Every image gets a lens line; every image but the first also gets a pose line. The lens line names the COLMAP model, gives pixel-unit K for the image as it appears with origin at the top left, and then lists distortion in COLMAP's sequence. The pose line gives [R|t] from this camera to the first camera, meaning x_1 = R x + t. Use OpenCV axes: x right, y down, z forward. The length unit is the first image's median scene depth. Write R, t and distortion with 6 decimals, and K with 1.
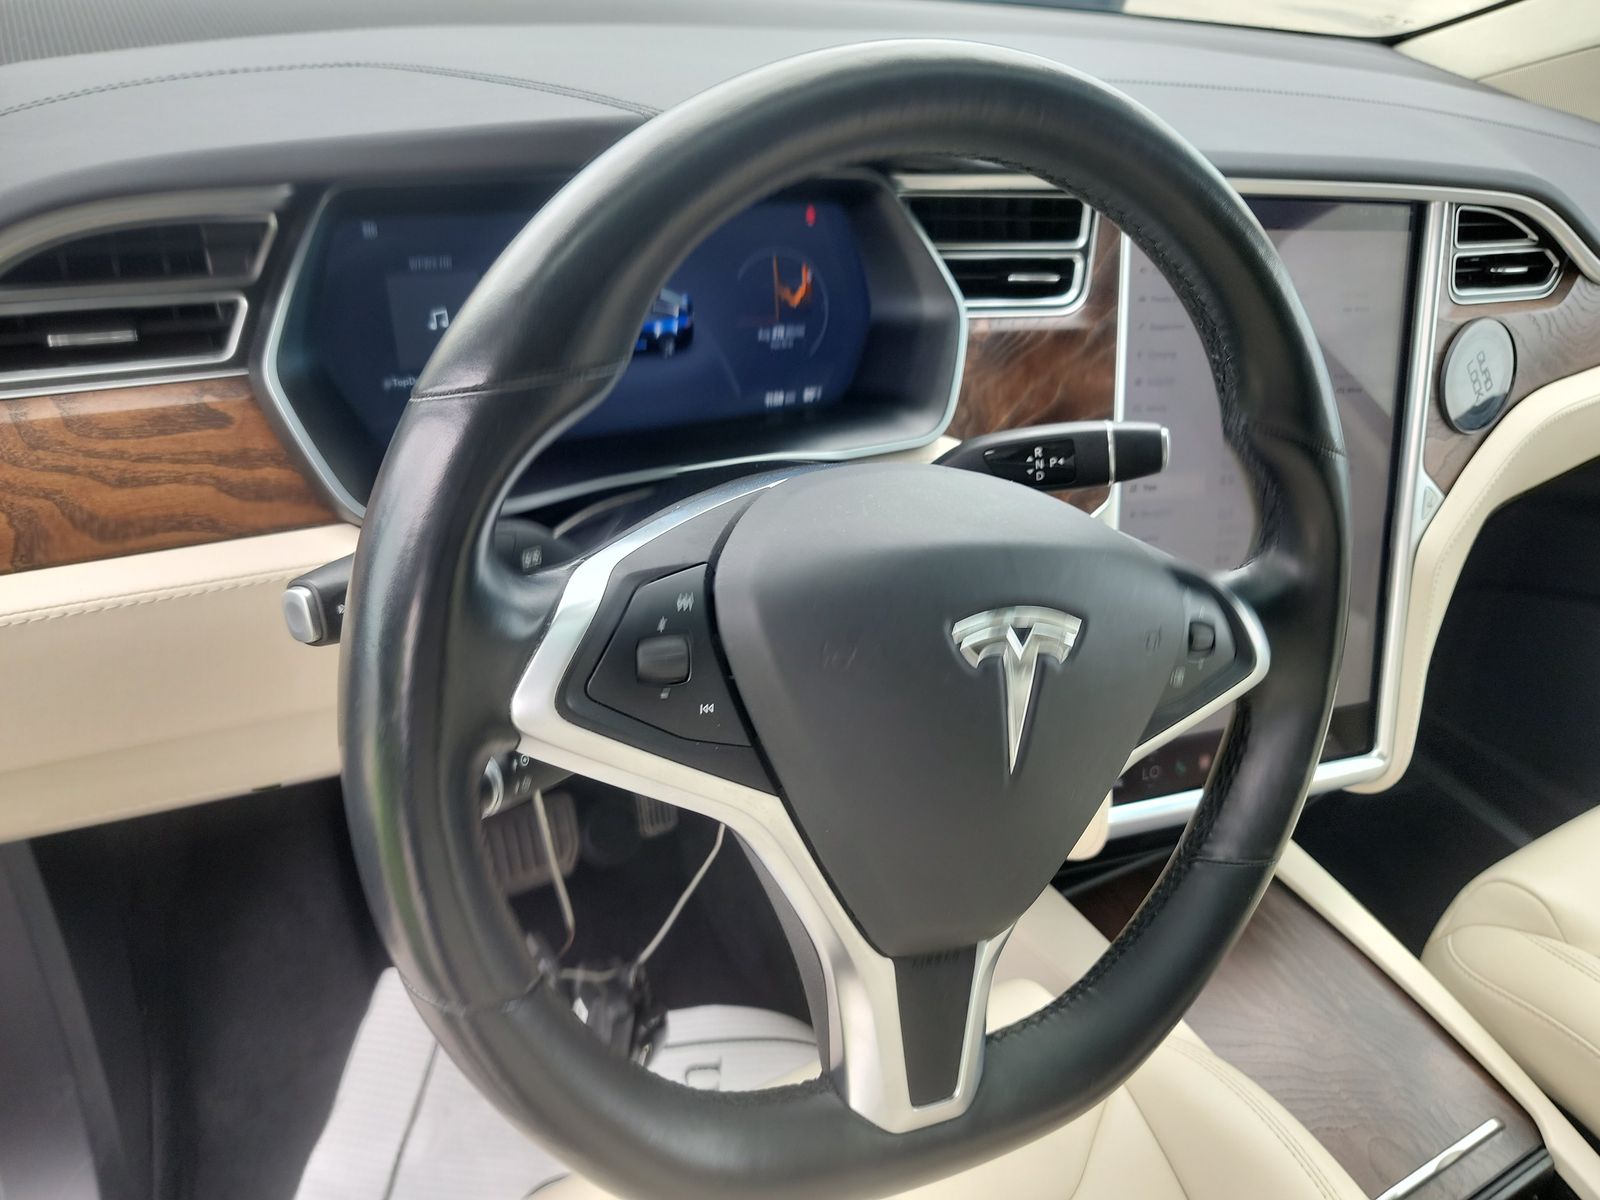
lens RADIAL K [[1108.9, 0, 800.0], [0, 1108.9, 600.0], [0, 0, 1]] dist [0.024286, -0.034459]
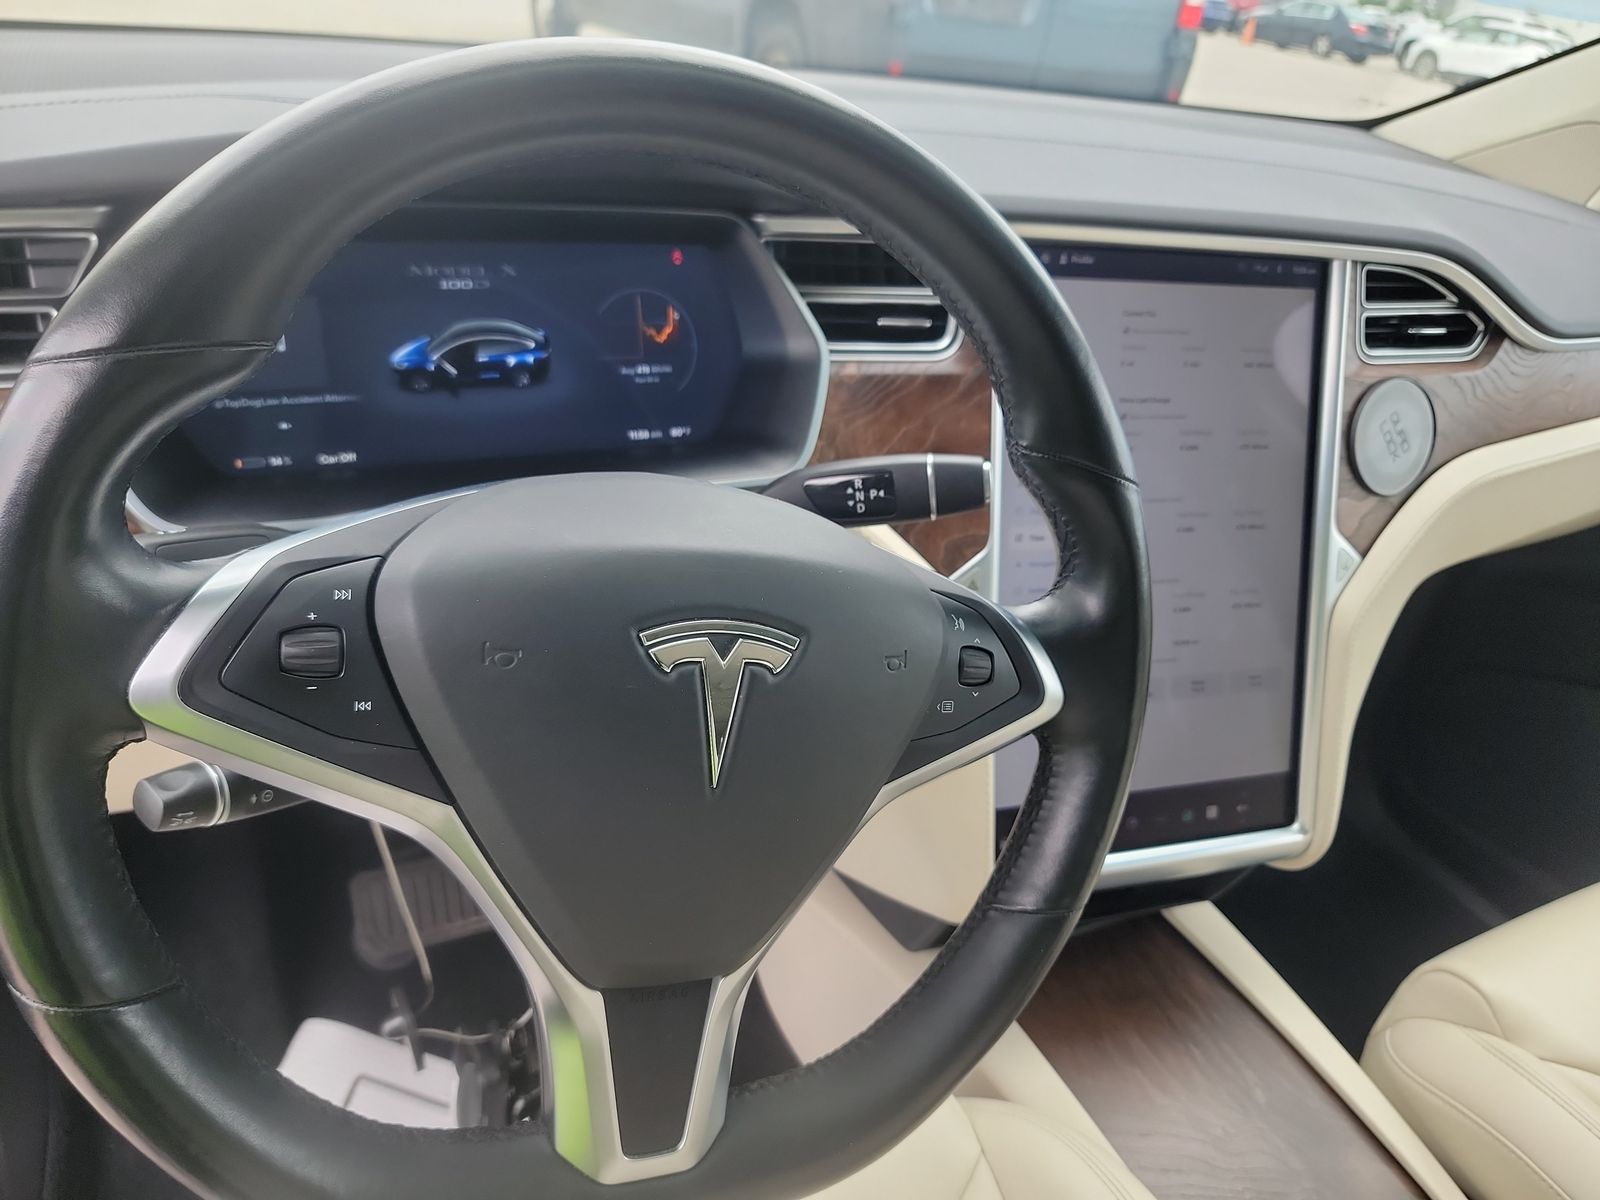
lens RADIAL K [[1109.6, 0, 801.8], [0, 1109.6, 589.0], [0, 0, 1]] dist [0.005099, -0.002265]
pose [[0.998561, 0.027162, -0.046238, 0.151231], [-0.030856, 0.996224, -0.081153, 0.029259], [0.043859, 0.082463, 0.995629, 0.019638]]
